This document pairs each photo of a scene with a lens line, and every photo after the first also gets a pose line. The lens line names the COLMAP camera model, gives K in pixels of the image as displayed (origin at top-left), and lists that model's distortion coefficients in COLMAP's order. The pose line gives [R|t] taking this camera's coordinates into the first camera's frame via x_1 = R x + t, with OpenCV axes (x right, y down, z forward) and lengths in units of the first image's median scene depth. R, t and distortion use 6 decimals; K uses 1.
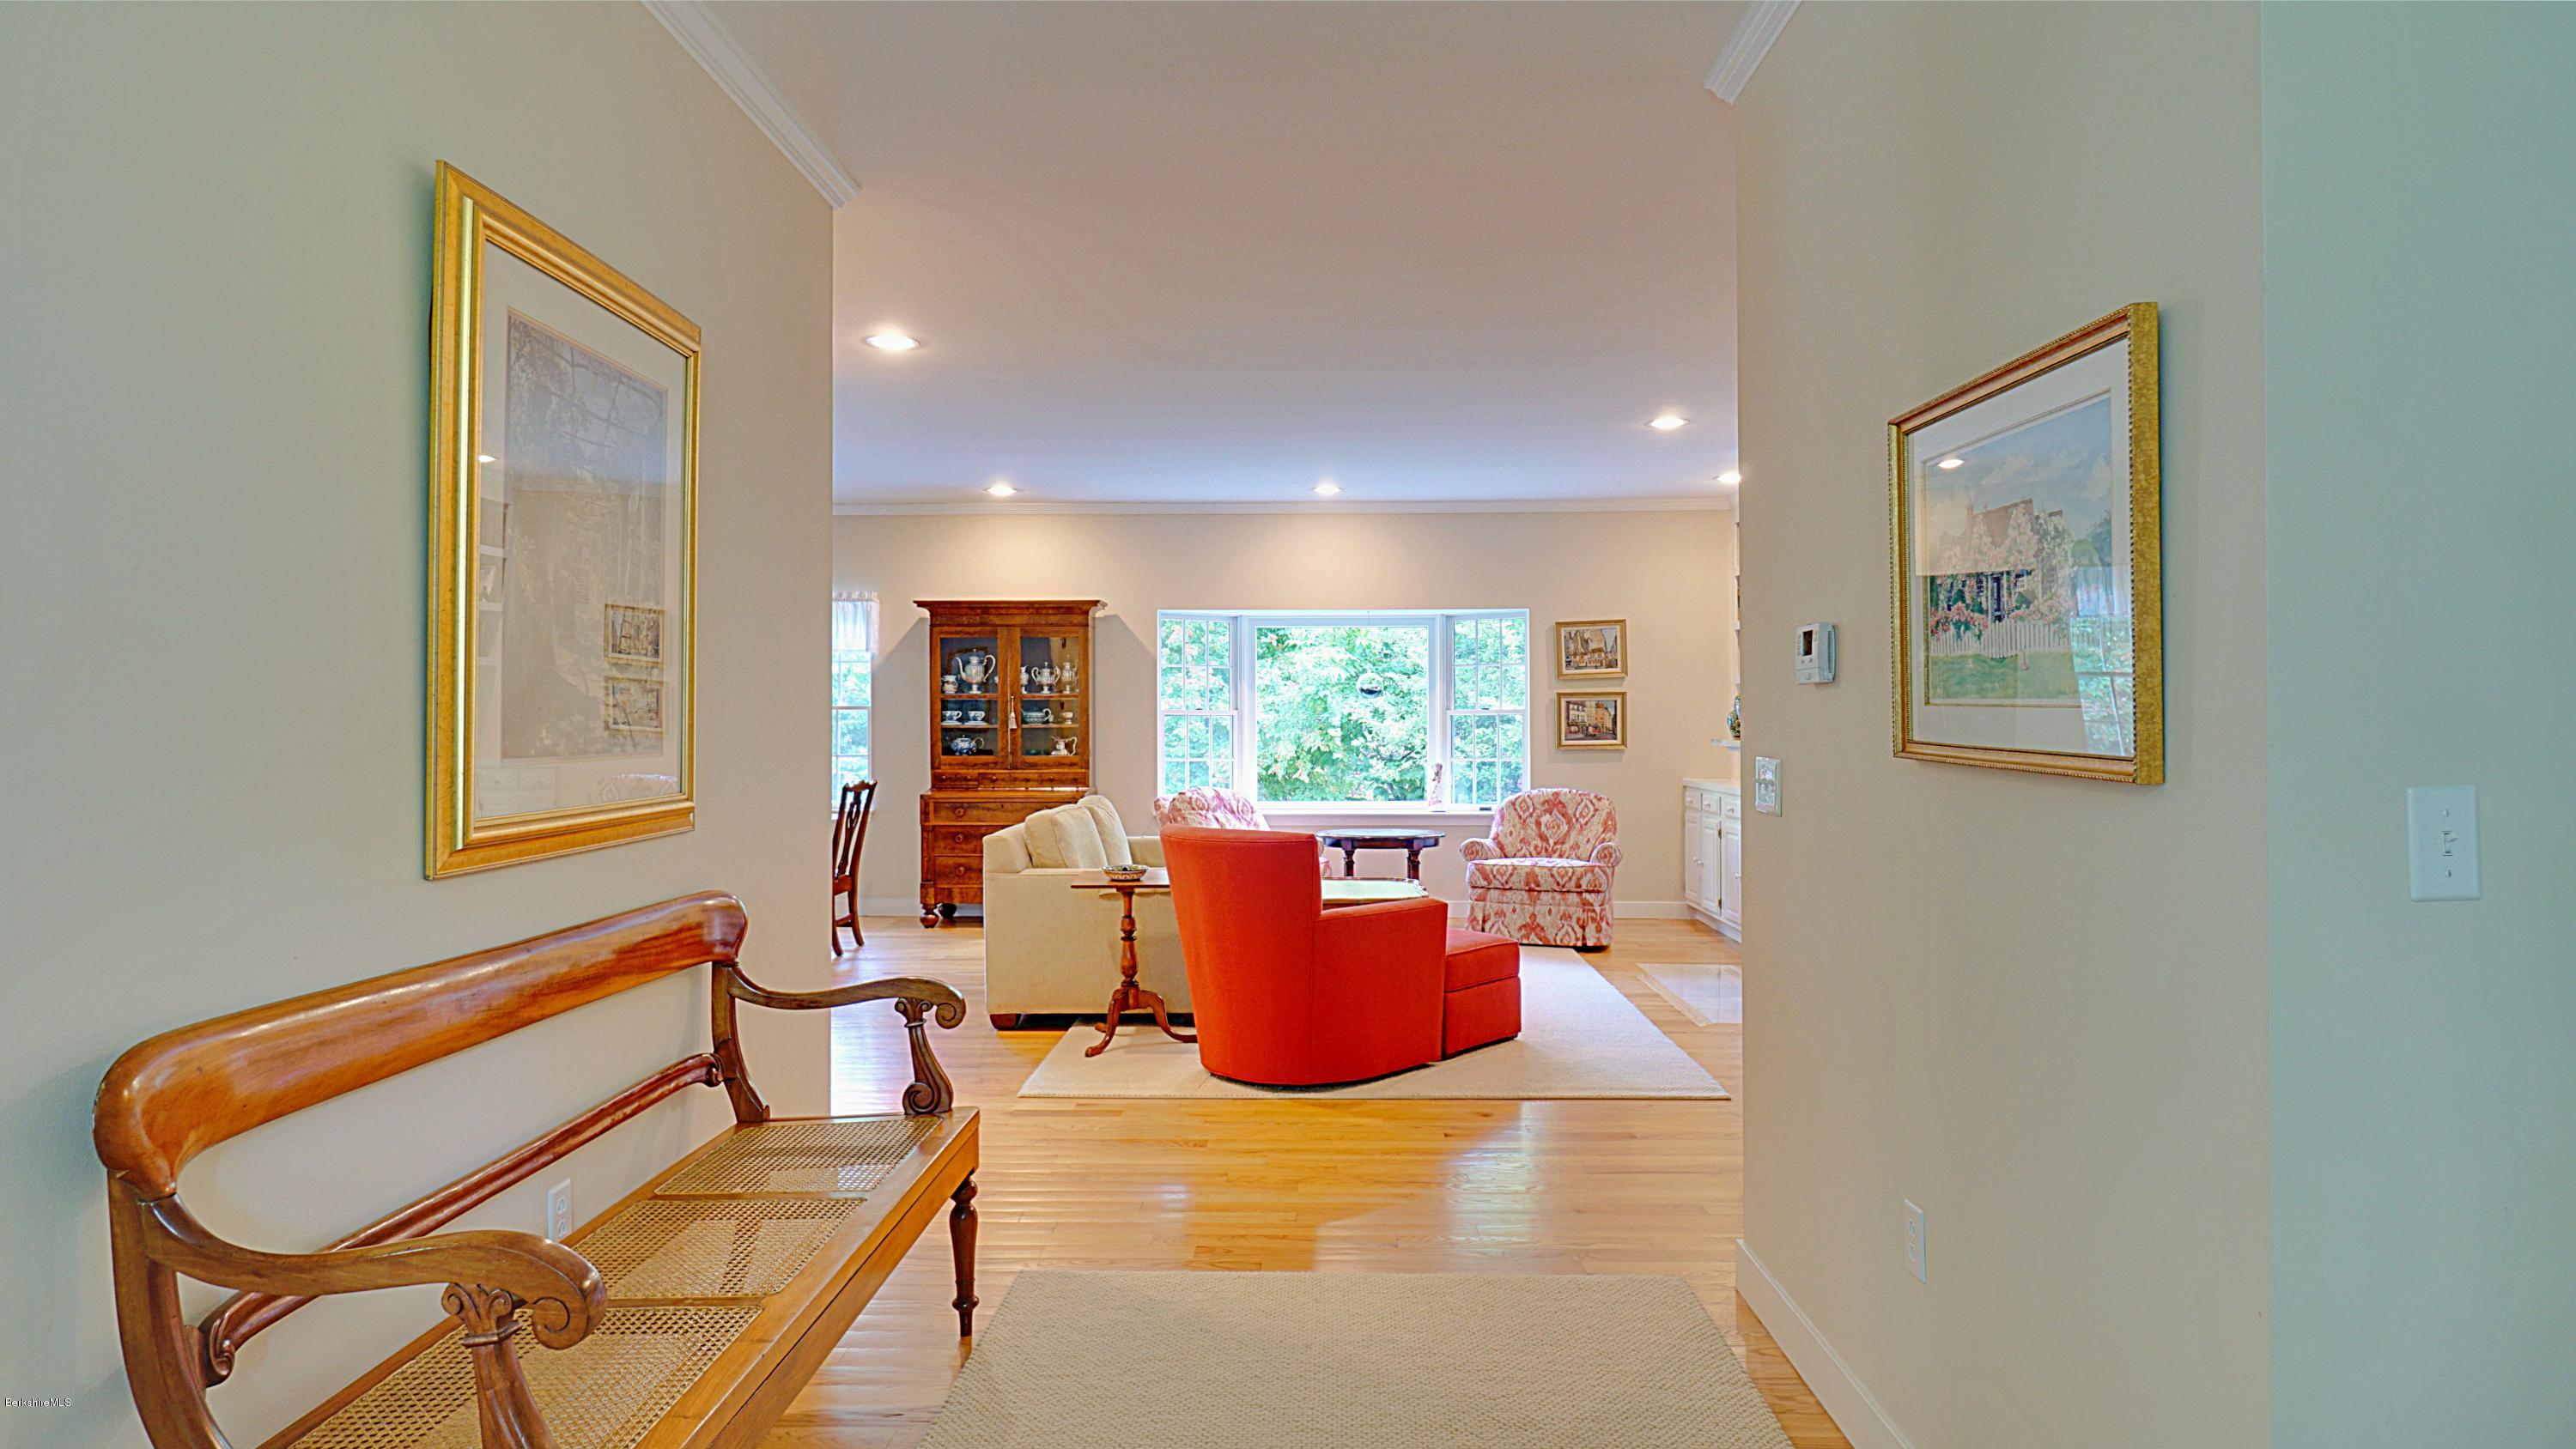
lens RADIAL K [[1500.4, 0, 1303.3], [0, 1500.4, 739.4], [0, 0, 1]] dist [0.018865, -0.001984]
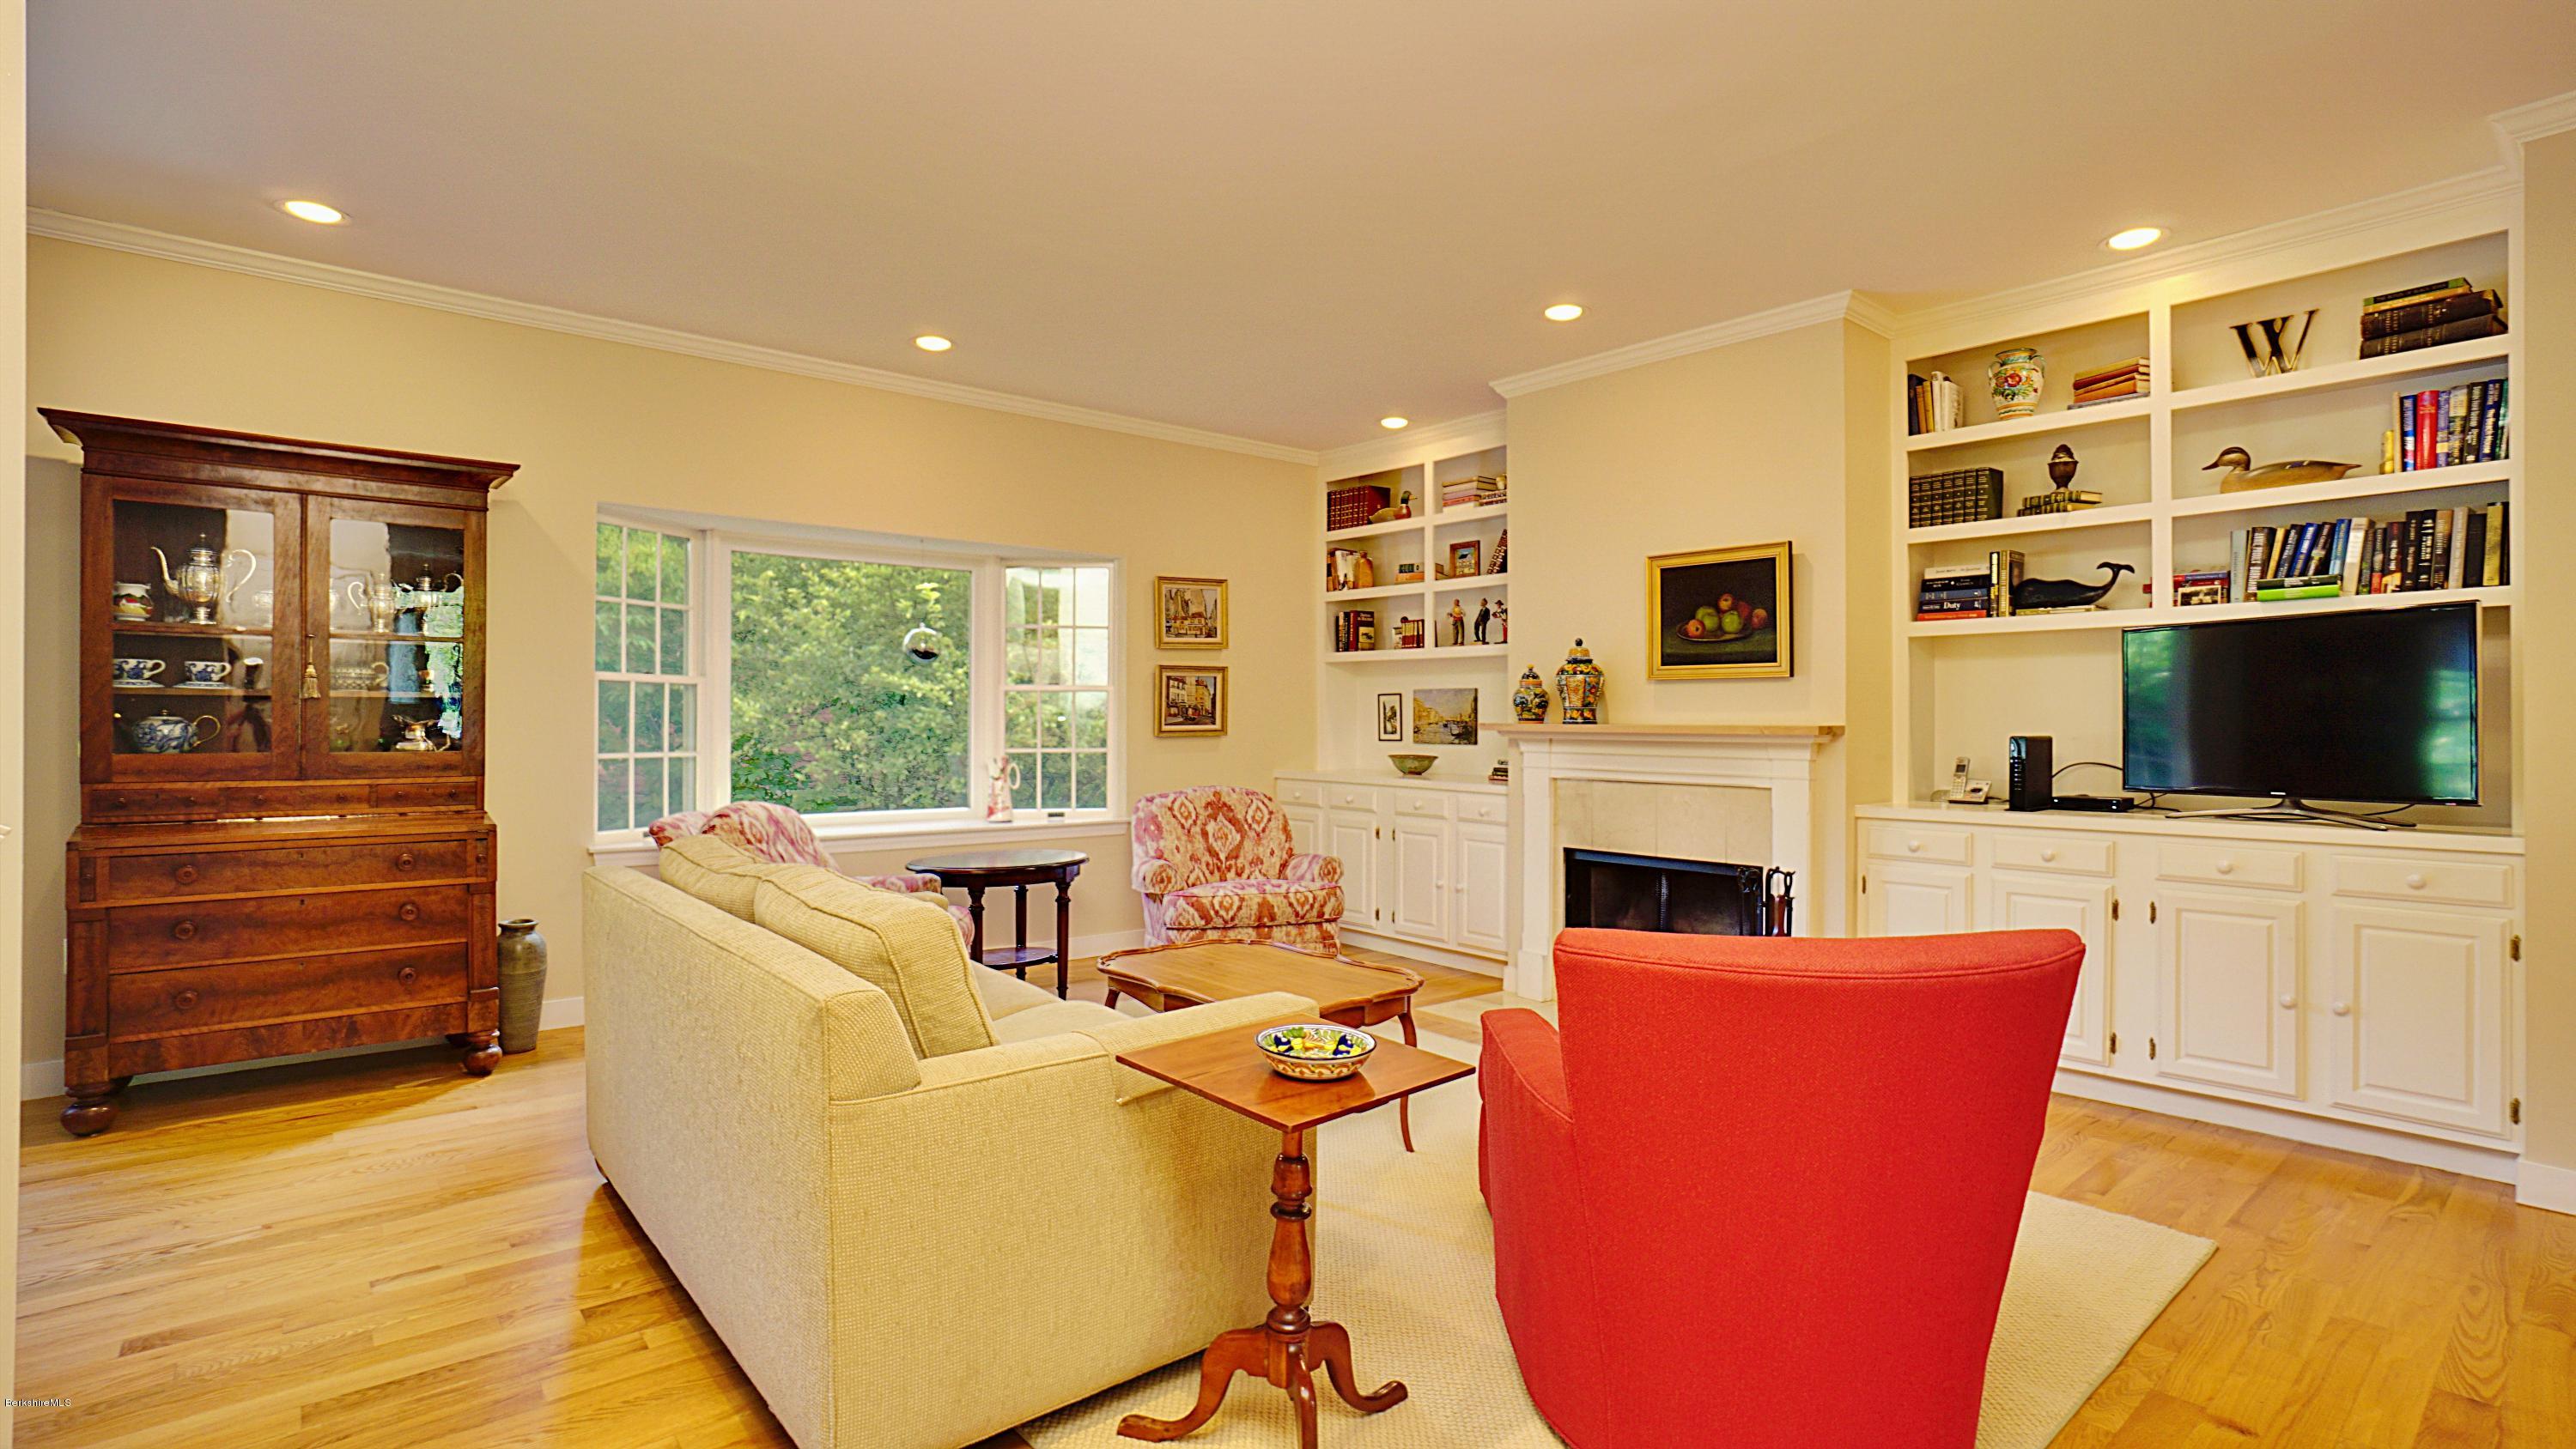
lens RADIAL K [[1222.2, 0, 1287.4], [0, 1222.2, 719.5], [0, 0, 1]] dist [-0.017411, 0.004250]
pose [[0.752732, 0.005772, 0.658301, -0.212827], [-0.004523, 0.999983, -0.003596, -0.000087], [-0.658311, -0.000270, 0.752746, 0.479839]]
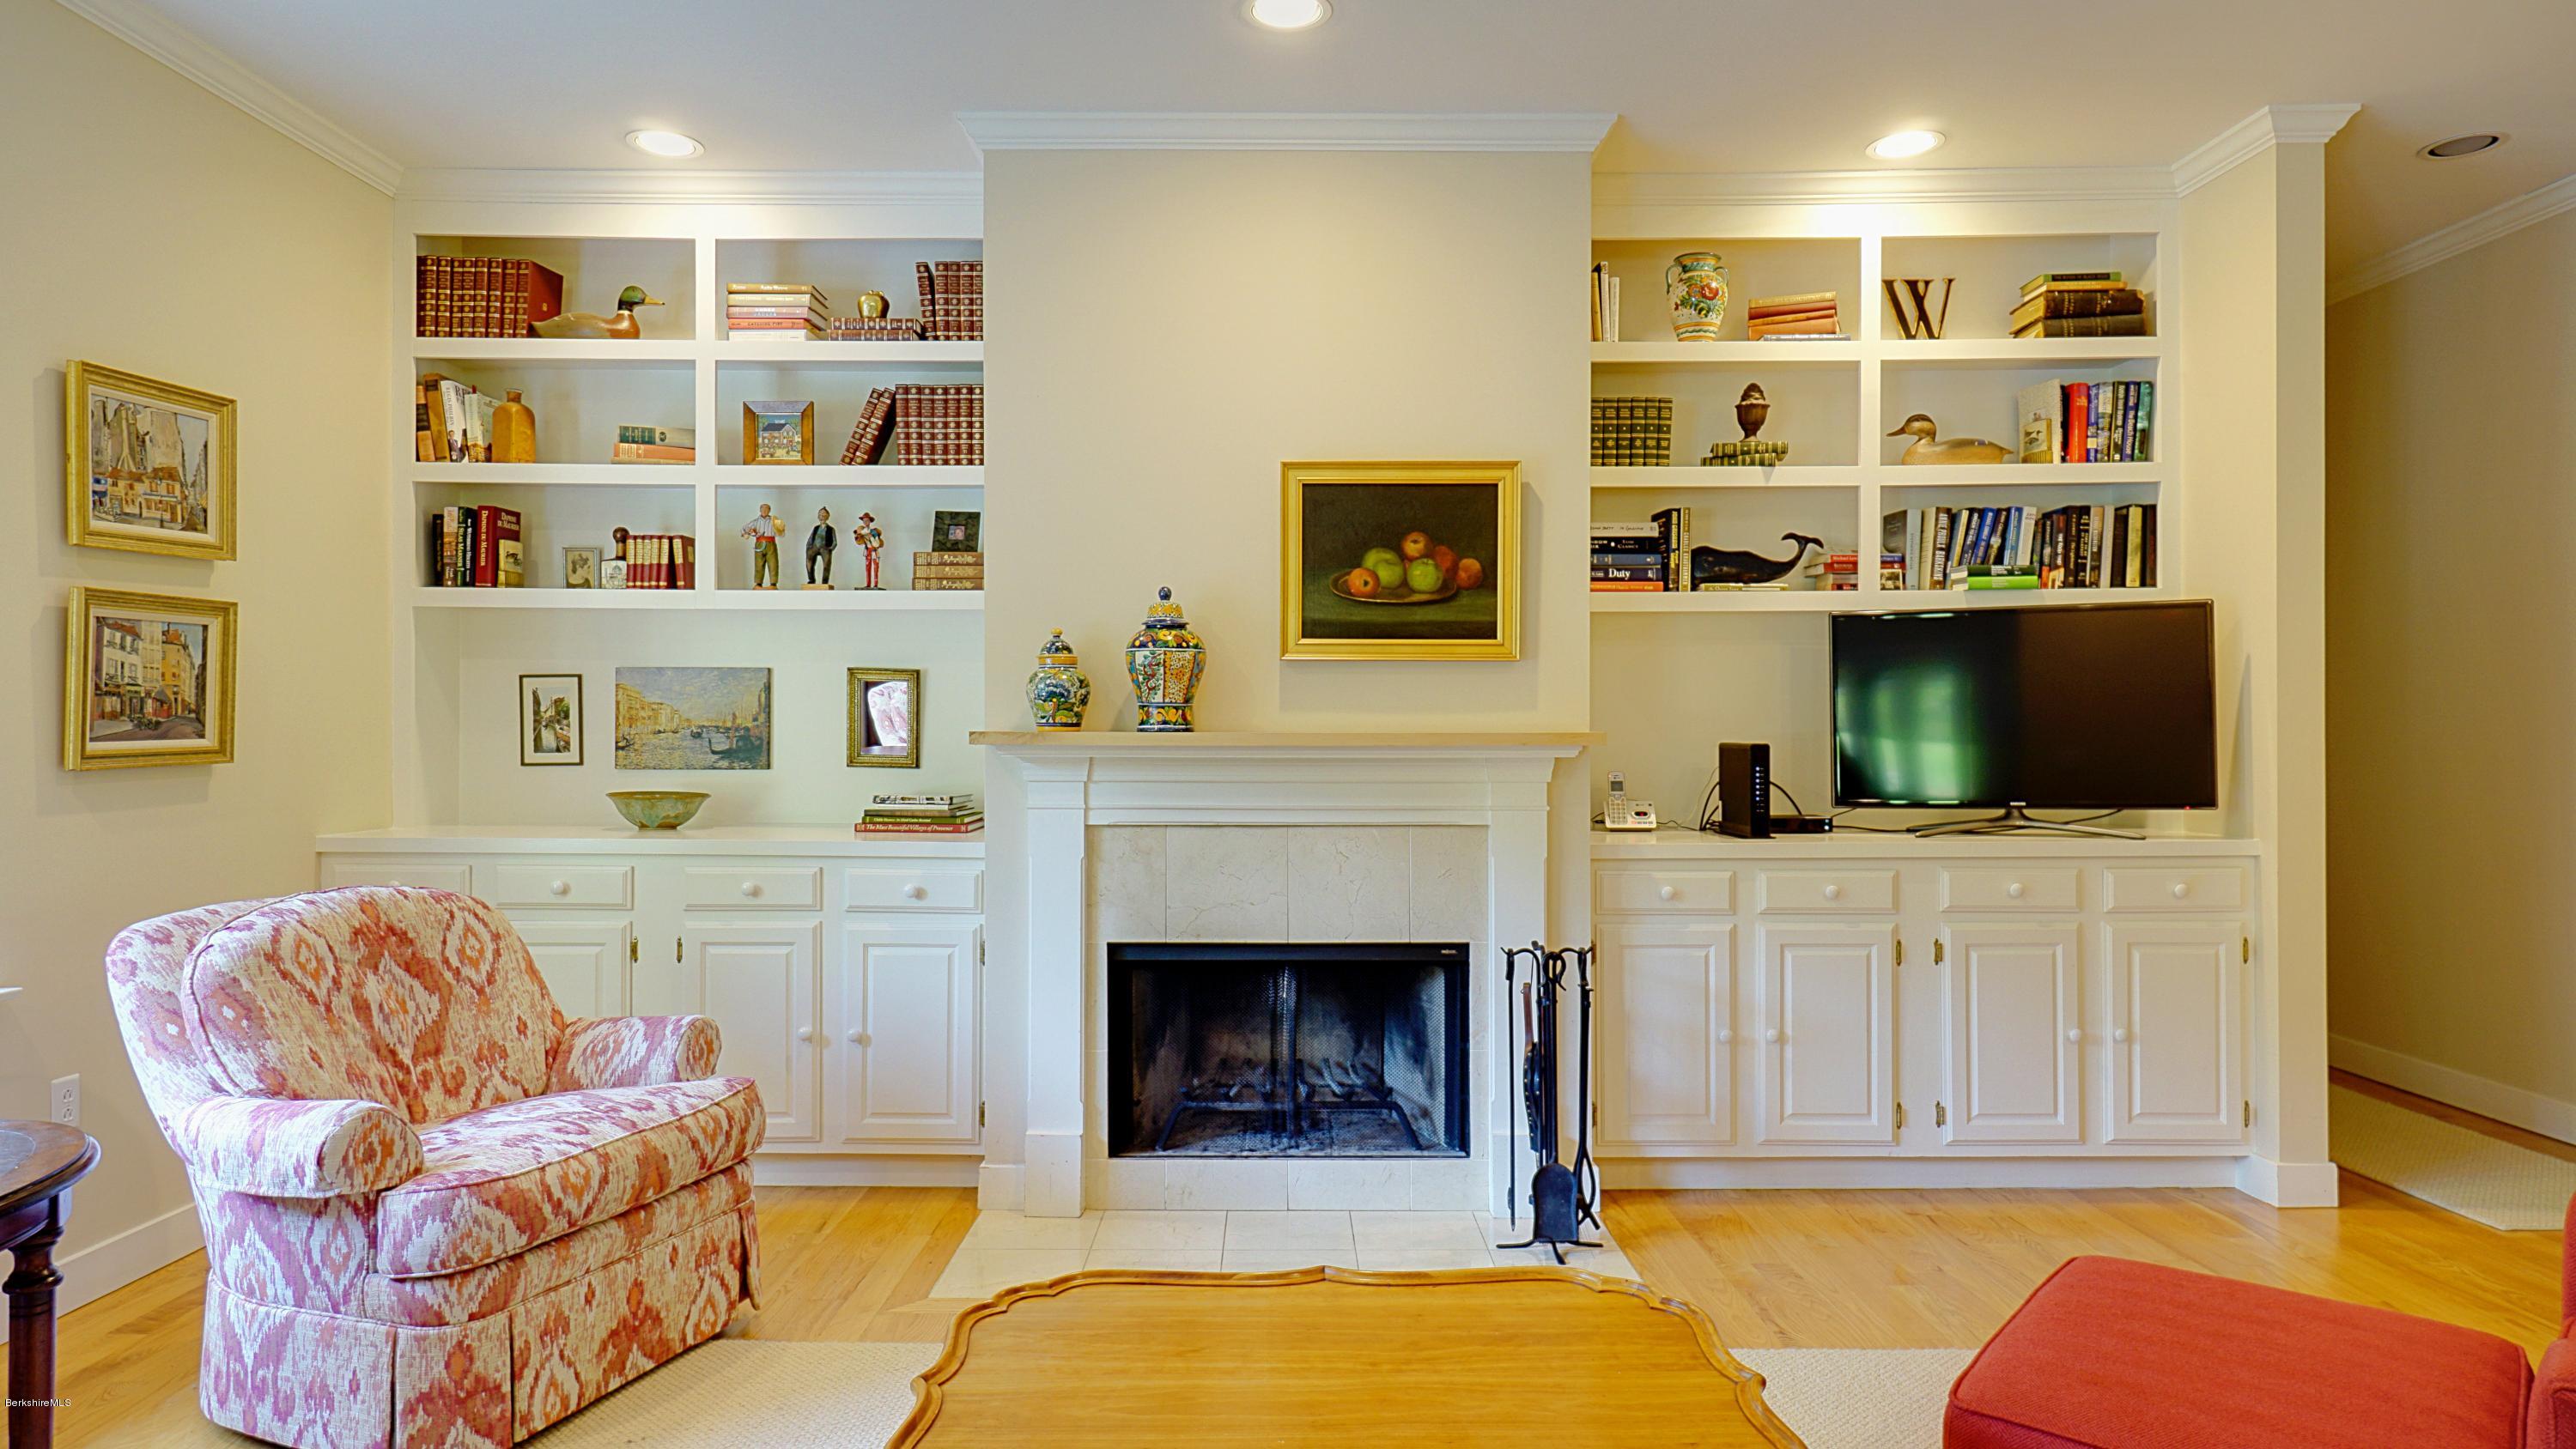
lens RADIAL K [[1500.4, 0, 1278.6], [0, 1500.4, 719.3], [0, 0, 1]] dist [0.018865, -0.001984]
pose [[-0.008245, 0.004227, 0.999957, -0.152469], [0.001592, 0.999990, -0.004214, -0.002146], [-0.999965, 0.001557, -0.008252, 0.775431]]
